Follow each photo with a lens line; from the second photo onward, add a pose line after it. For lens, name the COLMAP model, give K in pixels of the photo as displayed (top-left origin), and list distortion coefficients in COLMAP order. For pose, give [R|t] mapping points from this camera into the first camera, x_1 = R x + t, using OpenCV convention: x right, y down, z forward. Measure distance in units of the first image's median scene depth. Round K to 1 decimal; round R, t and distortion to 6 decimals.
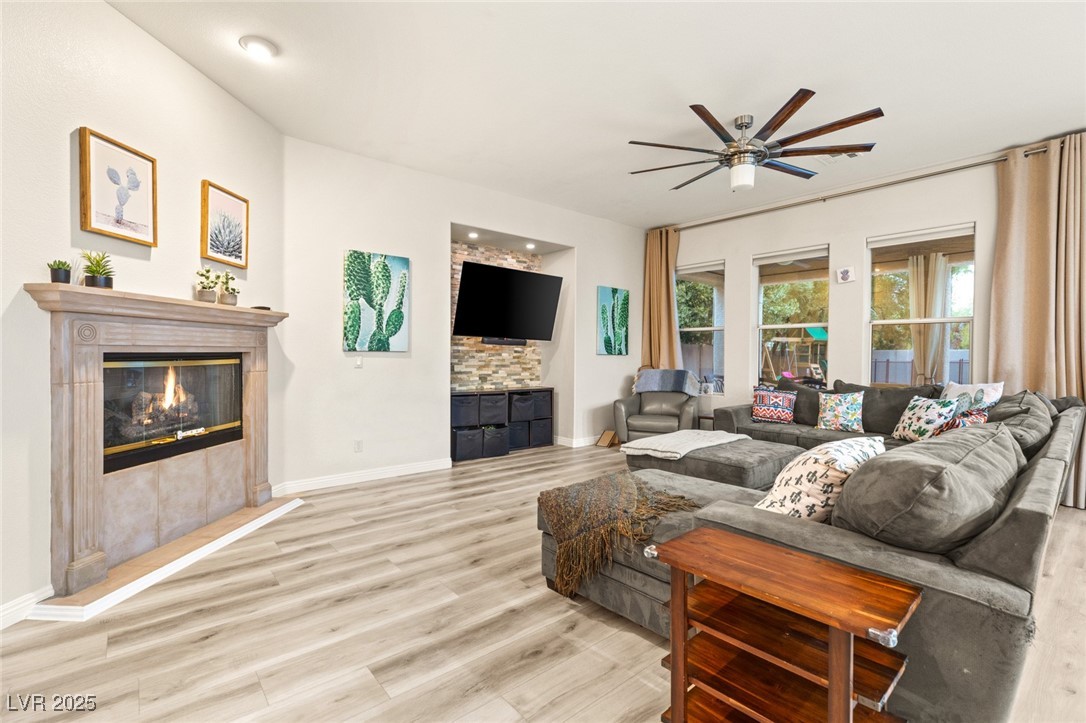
lens RADIAL K [[487.9, 0, 546.9], [0, 487.9, 359.6], [0, 0, 1]] dist [0.003151, 0.000162]
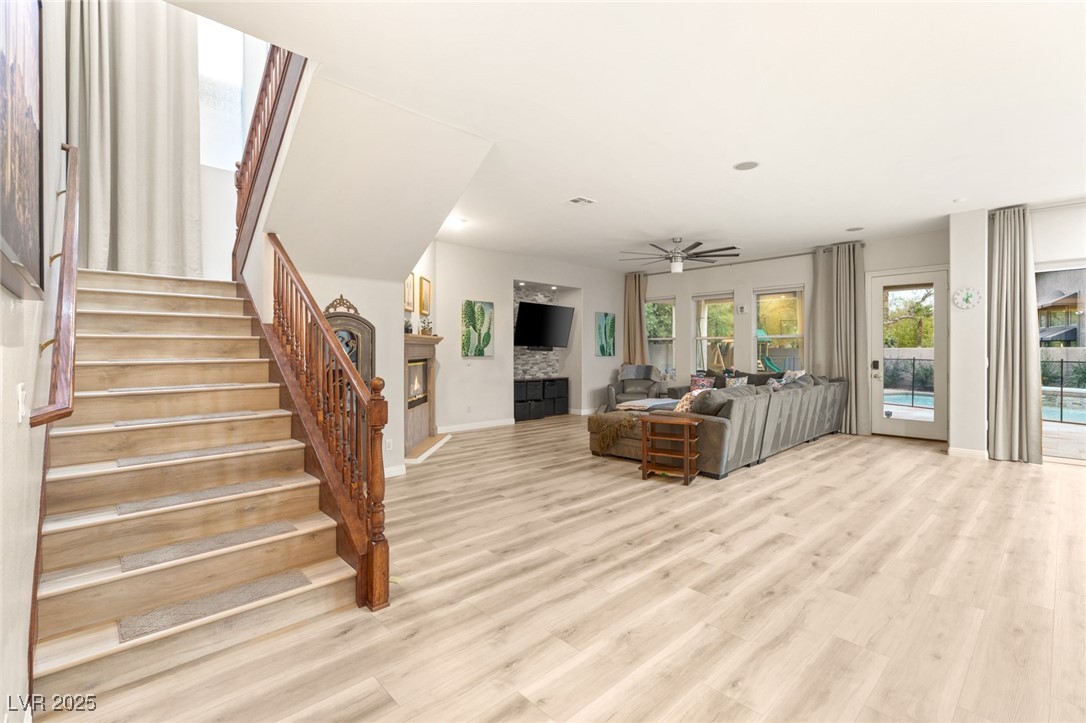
lens RADIAL K [[482.3, 0, 544.3], [0, 482.3, 353.4], [0, 0, 1]] dist [0.003018, 0.000281]
pose [[0.998900, -0.007031, 0.046356, -0.147842], [0.007327, 0.999954, -0.006219, -0.011014], [-0.046311, 0.006552, 0.998906, -0.596509]]
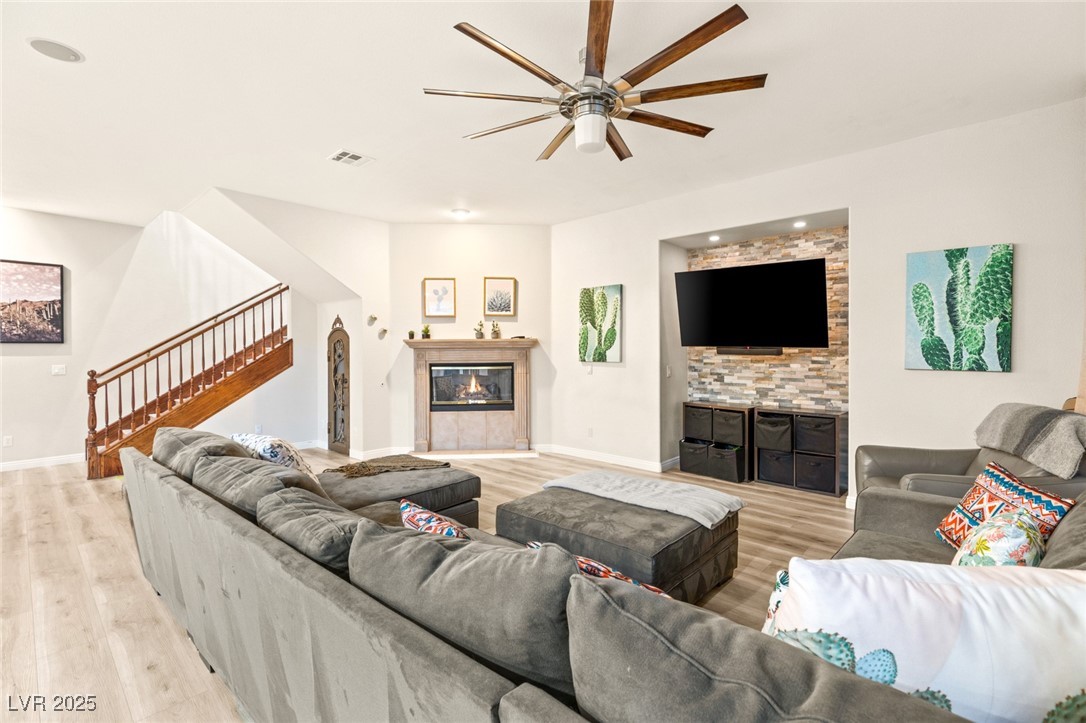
lens RADIAL K [[487.9, 0, 546.9], [0, 487.9, 359.6], [0, 0, 1]] dist [0.003151, 0.000162]
pose [[0.124932, 0.013341, -0.992076, 0.719999], [-0.006348, 0.999900, 0.012647, -0.030356], [0.992145, 0.004718, 0.125004, 0.549530]]
